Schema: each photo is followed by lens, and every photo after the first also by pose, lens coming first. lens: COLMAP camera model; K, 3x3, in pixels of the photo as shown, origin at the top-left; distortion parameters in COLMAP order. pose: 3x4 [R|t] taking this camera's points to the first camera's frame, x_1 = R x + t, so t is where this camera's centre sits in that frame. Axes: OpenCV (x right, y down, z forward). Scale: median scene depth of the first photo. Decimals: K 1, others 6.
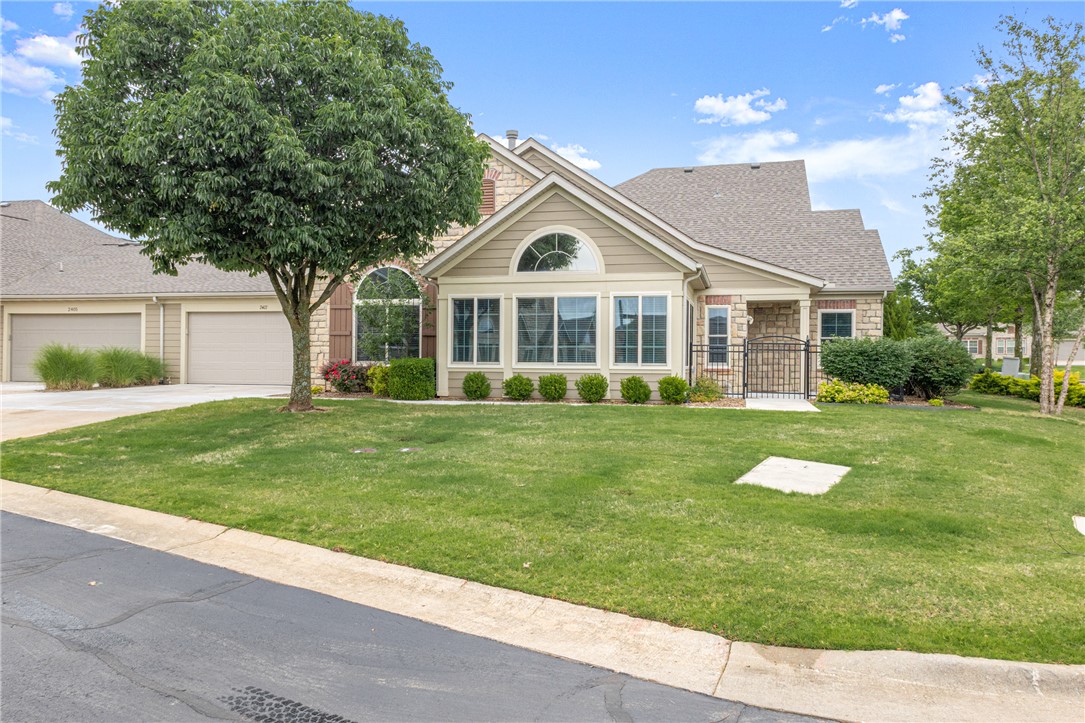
lens RADIAL K [[787.6, 0, 541.5], [0, 787.6, 360.7], [0, 0, 1]] dist [0.002666, -0.000545]
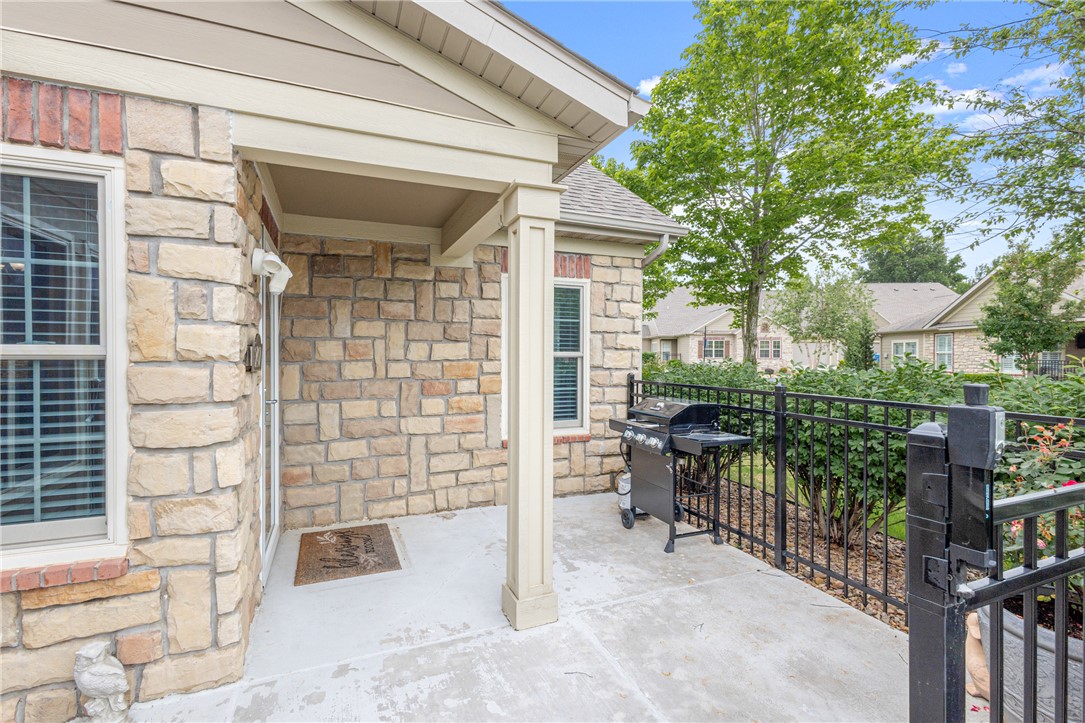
lens RADIAL K [[488.1, 0, 536.6], [0, 488.1, 360.3], [0, 0, 1]] dist [0.002439, -0.000037]
pose [[0.797322, -0.013256, 0.603409, 0.233921], [0.006281, 0.999887, 0.013666, -0.029492], [-0.603522, -0.007106, 0.797315, 0.827760]]
